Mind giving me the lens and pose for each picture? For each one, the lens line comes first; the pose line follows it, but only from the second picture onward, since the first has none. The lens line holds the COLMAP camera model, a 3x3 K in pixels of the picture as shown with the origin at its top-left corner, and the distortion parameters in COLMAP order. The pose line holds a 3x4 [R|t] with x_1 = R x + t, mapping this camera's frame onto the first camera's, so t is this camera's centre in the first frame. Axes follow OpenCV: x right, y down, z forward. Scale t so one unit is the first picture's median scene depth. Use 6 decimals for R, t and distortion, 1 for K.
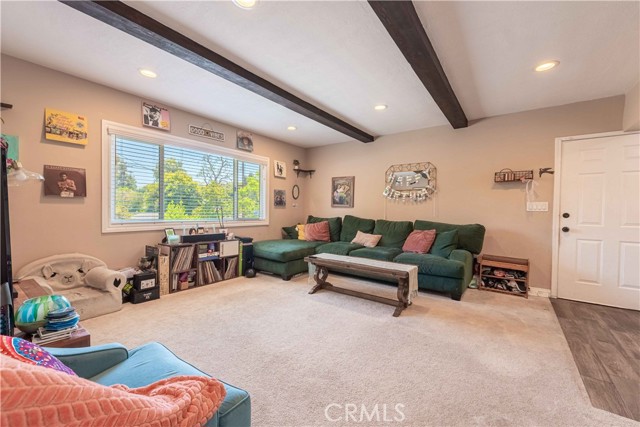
lens RADIAL K [[249.4, 0, 318.5], [0, 249.4, 215.2], [0, 0, 1]] dist [0.002411, -0.000447]
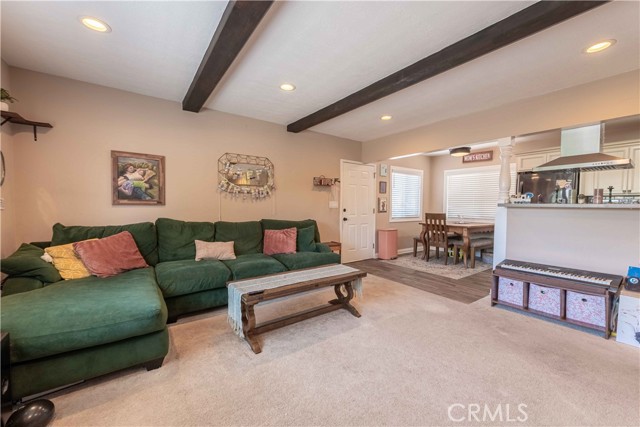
lens RADIAL K [[253.4, 0, 320.0], [0, 253.4, 213.5], [0, 0, 1]] dist [-0.000091, -0.000658]
pose [[0.301591, -0.047154, 0.952271, -0.495472], [0.016812, 0.998884, 0.044138, -0.044633], [-0.953289, 0.002698, 0.302047, 0.588239]]
